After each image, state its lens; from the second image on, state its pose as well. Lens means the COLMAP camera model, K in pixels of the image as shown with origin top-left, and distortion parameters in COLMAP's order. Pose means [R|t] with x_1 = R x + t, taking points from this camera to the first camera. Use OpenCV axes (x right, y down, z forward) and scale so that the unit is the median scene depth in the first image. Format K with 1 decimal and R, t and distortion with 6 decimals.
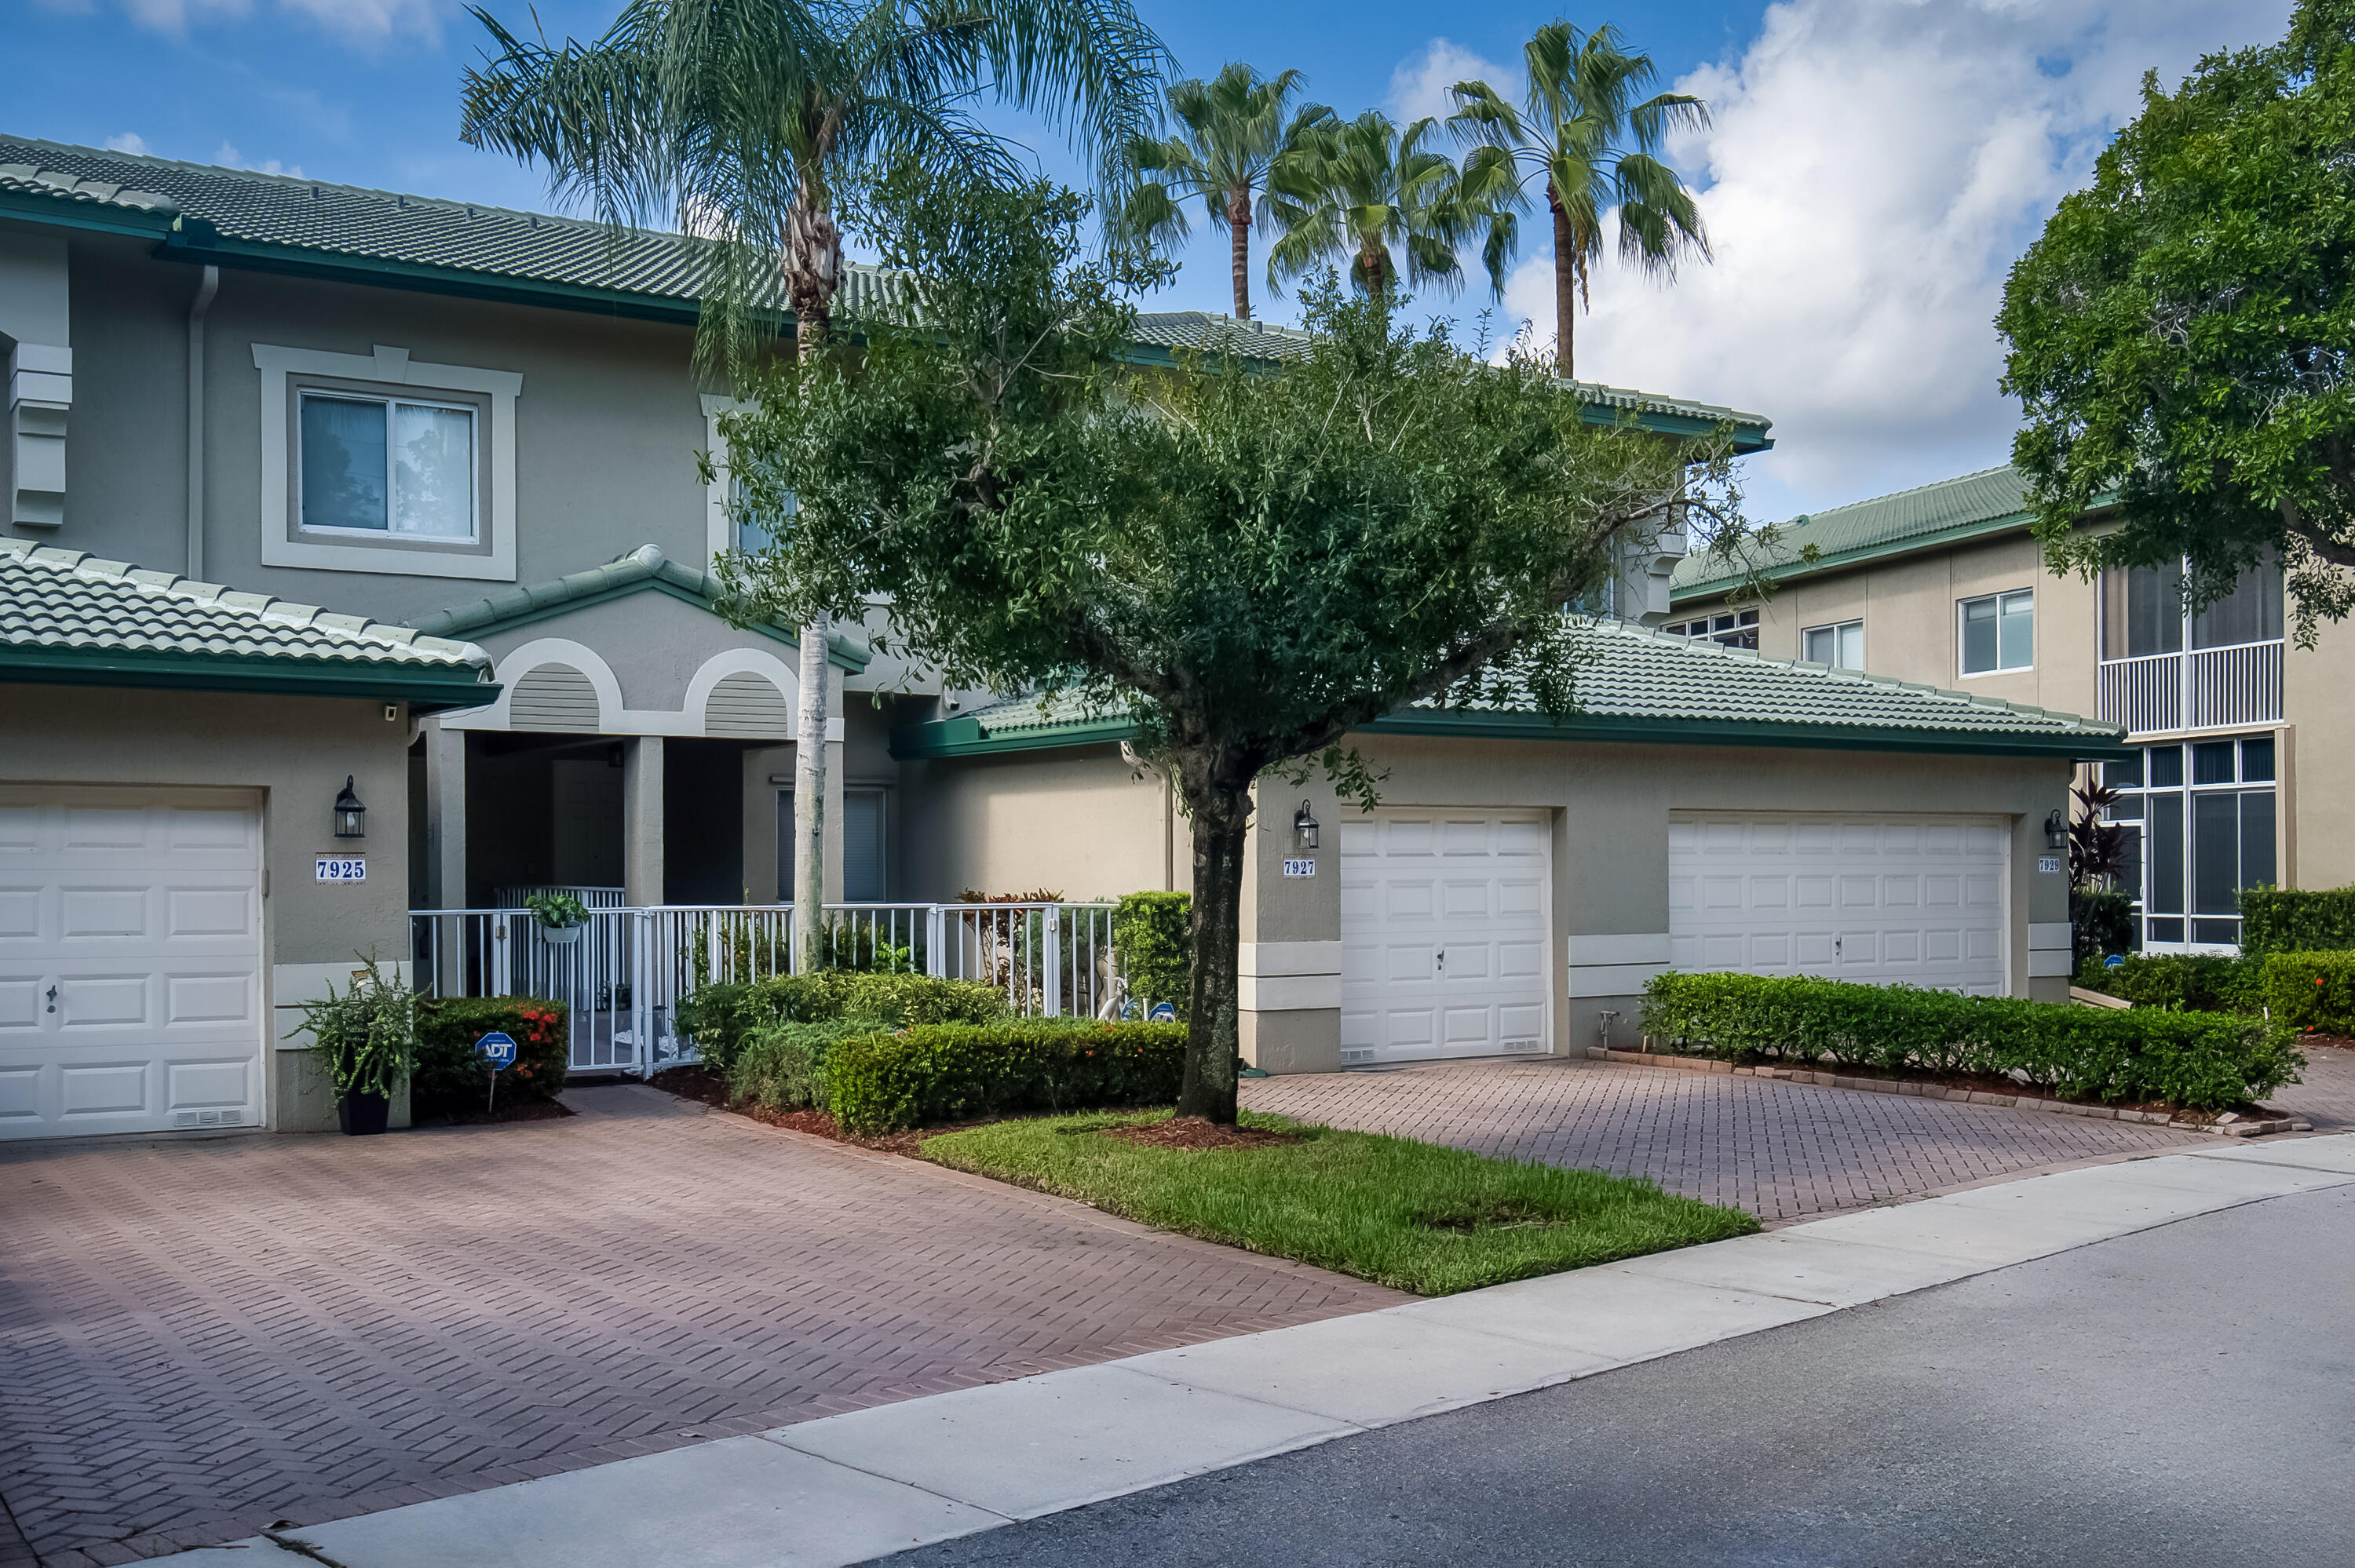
lens RADIAL K [[2415.3, 0, 1177.9], [0, 2415.3, 787.8], [0, 0, 1]] dist [-0.000038, -0.000773]
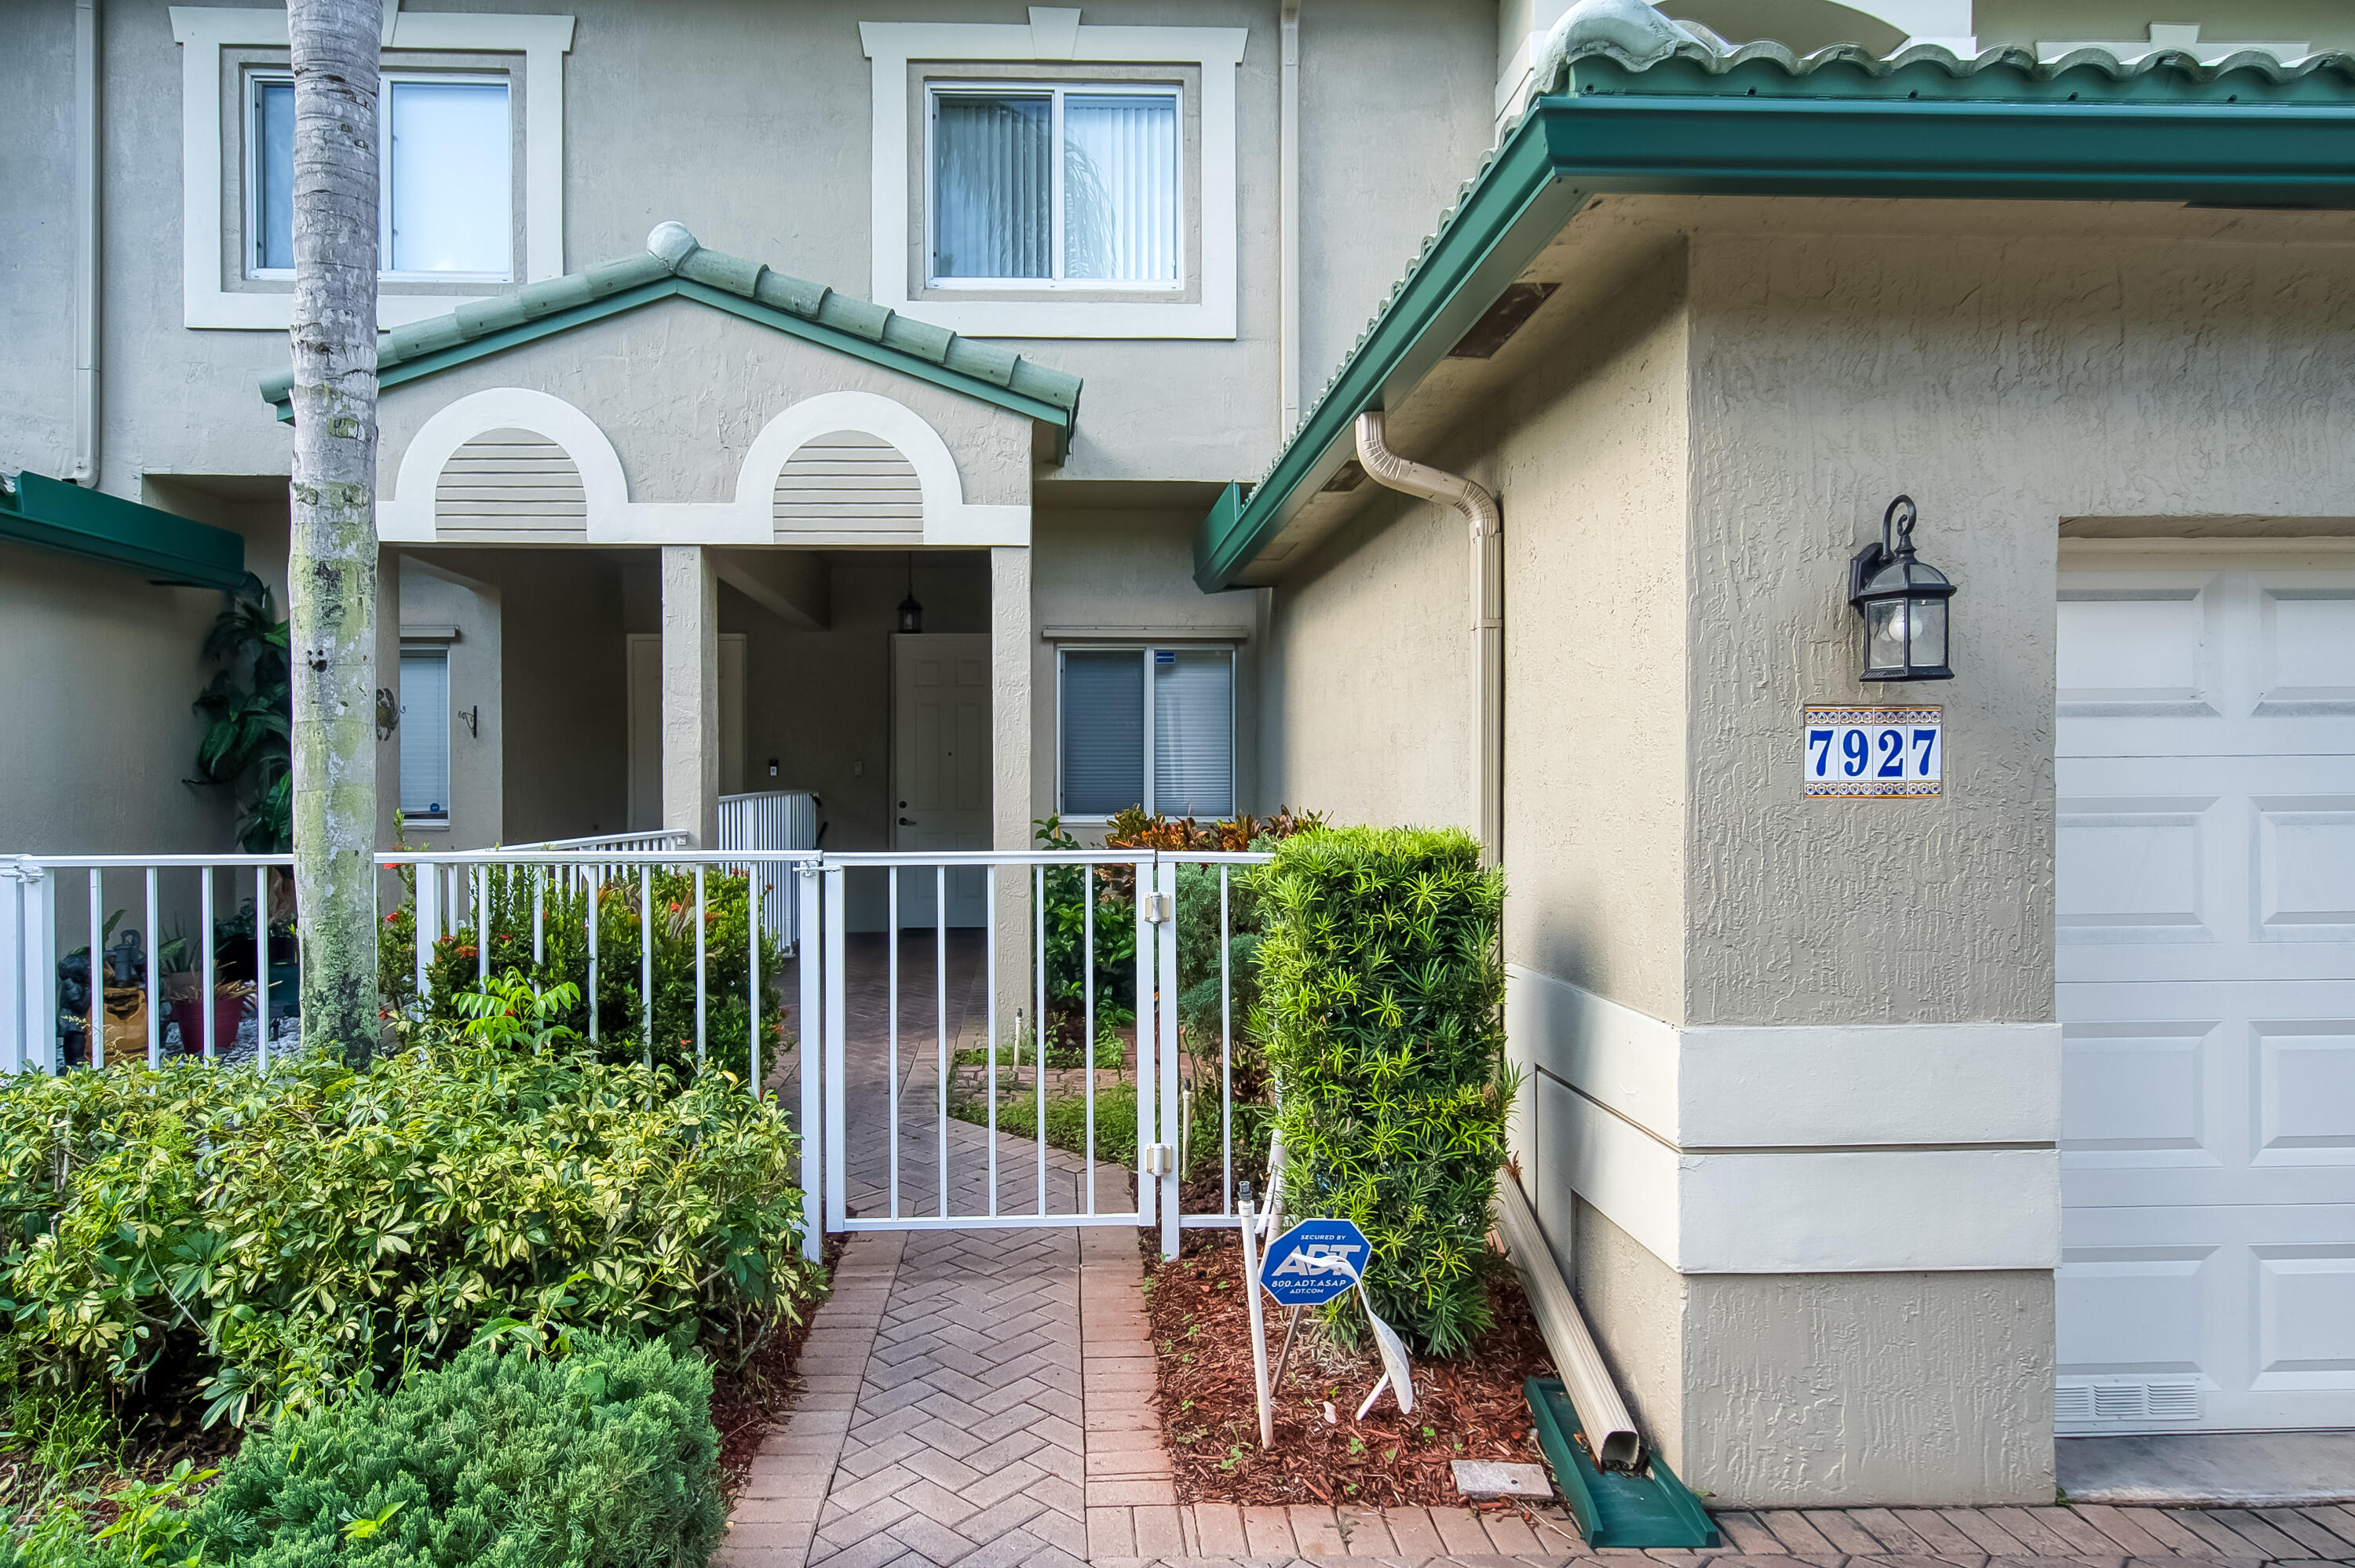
lens RADIAL K [[1337.9, 0, 1170.6], [0, 1337.9, 774.8], [0, 0, 1]] dist [0.002465, 0.000906]
pose [[0.864529, -0.000158, -0.502582, 0.055740], [0.016483, 0.999471, 0.028040, 0.029144], [0.502312, -0.032525, 0.864075, 0.800229]]
